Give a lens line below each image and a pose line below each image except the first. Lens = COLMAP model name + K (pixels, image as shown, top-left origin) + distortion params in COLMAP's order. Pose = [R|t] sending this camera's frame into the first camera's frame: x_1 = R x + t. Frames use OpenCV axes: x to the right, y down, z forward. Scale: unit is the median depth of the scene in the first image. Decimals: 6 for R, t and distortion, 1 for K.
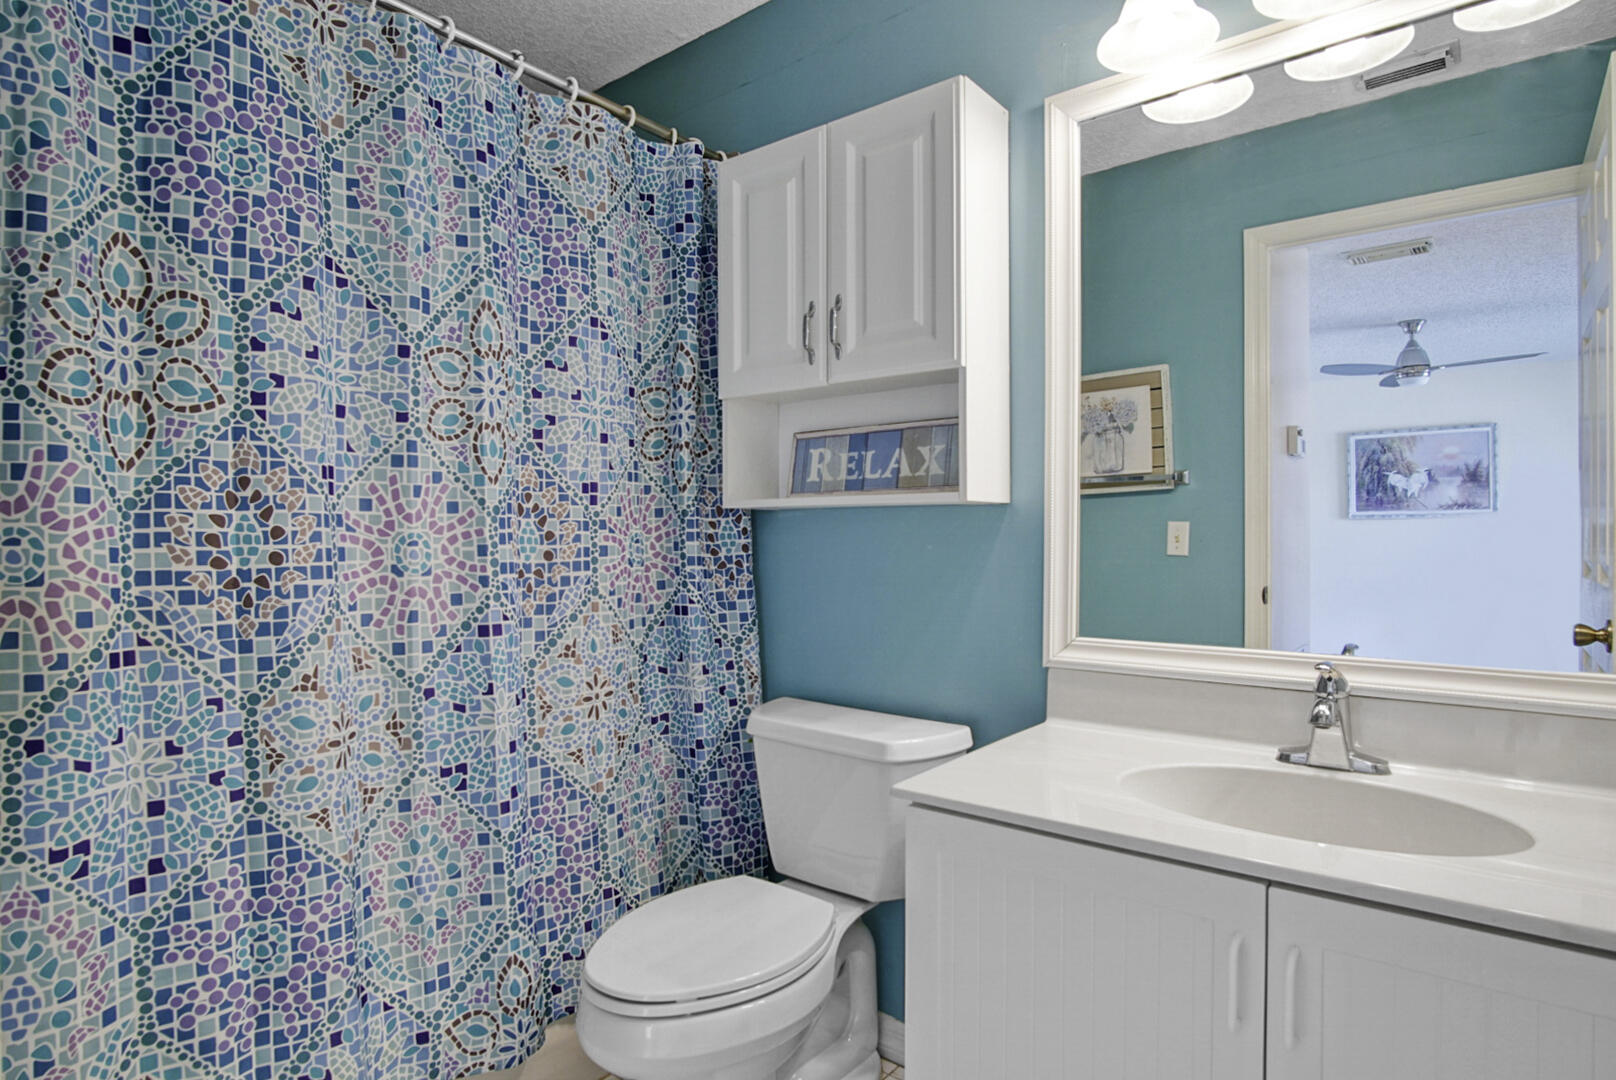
lens RADIAL K [[865.2, 0, 808.0], [0, 865.2, 540.0], [0, 0, 1]] dist [-0.035753, 0.002336]
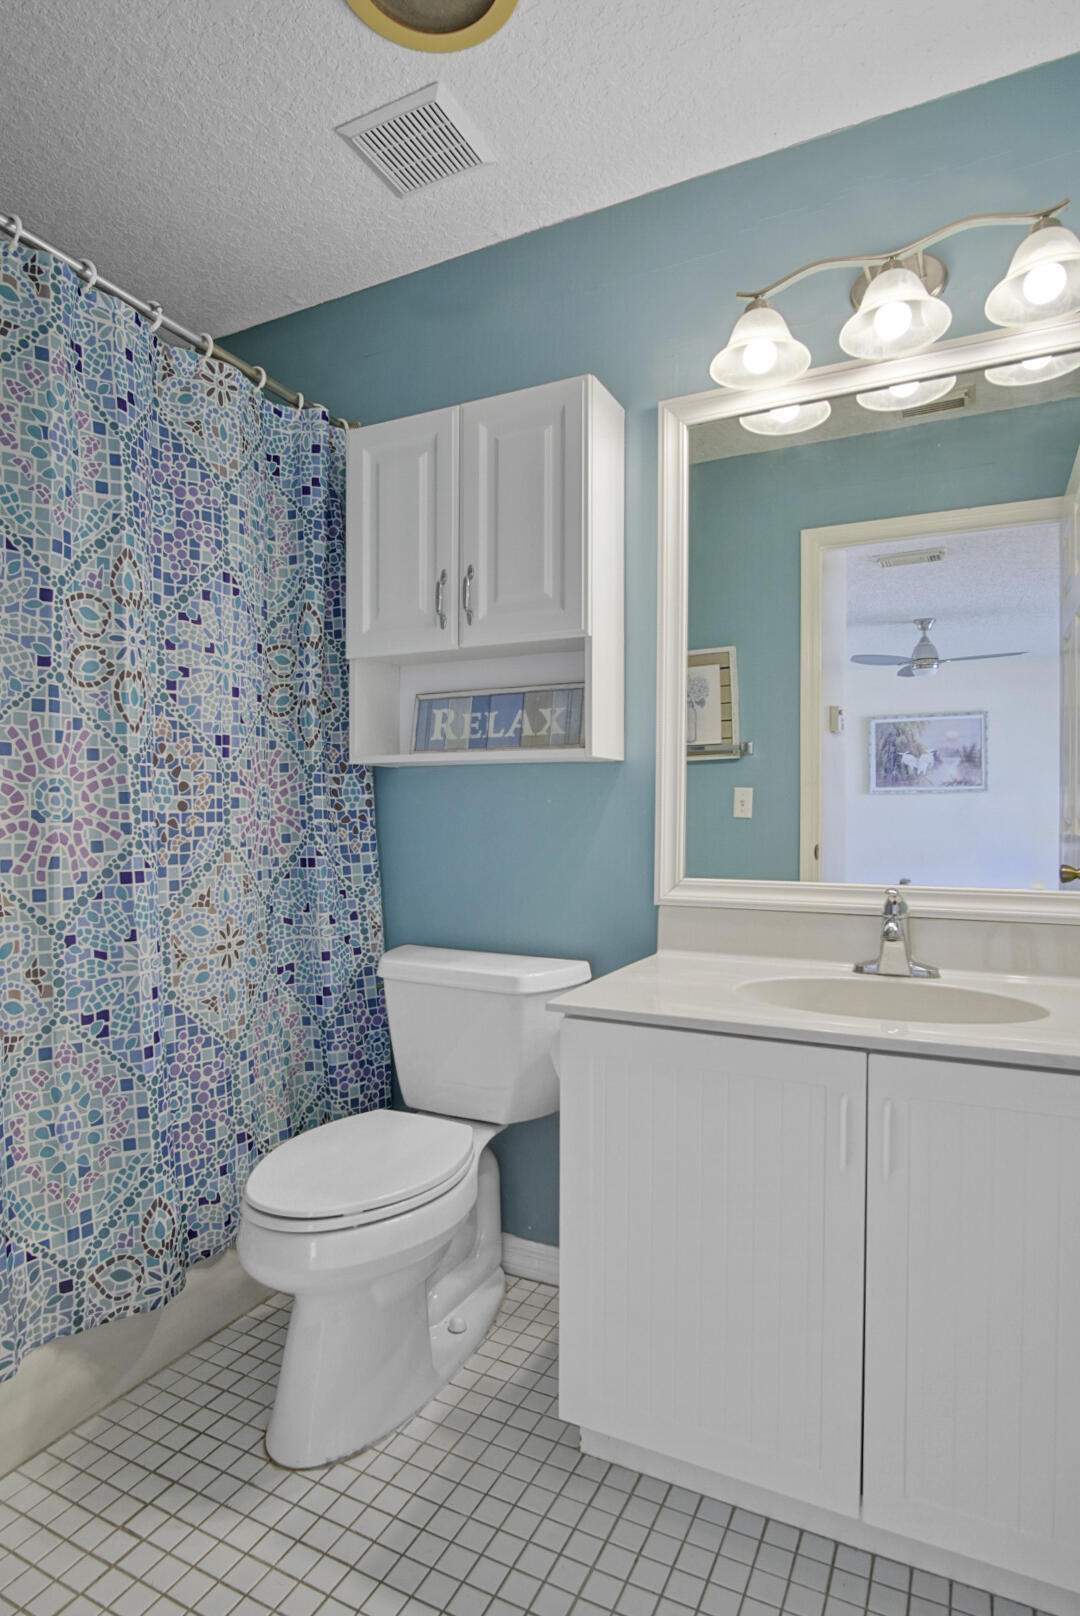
lens RADIAL K [[865.2, 0, 538.3], [0, 865.2, 821.0], [0, 0, 1]] dist [-0.035753, 0.002336]
pose [[0.978302, 0.002726, 0.207165, -0.109859], [-0.003677, 0.999984, 0.004207, 0.032127], [-0.207150, -0.004878, 0.978297, -0.076260]]
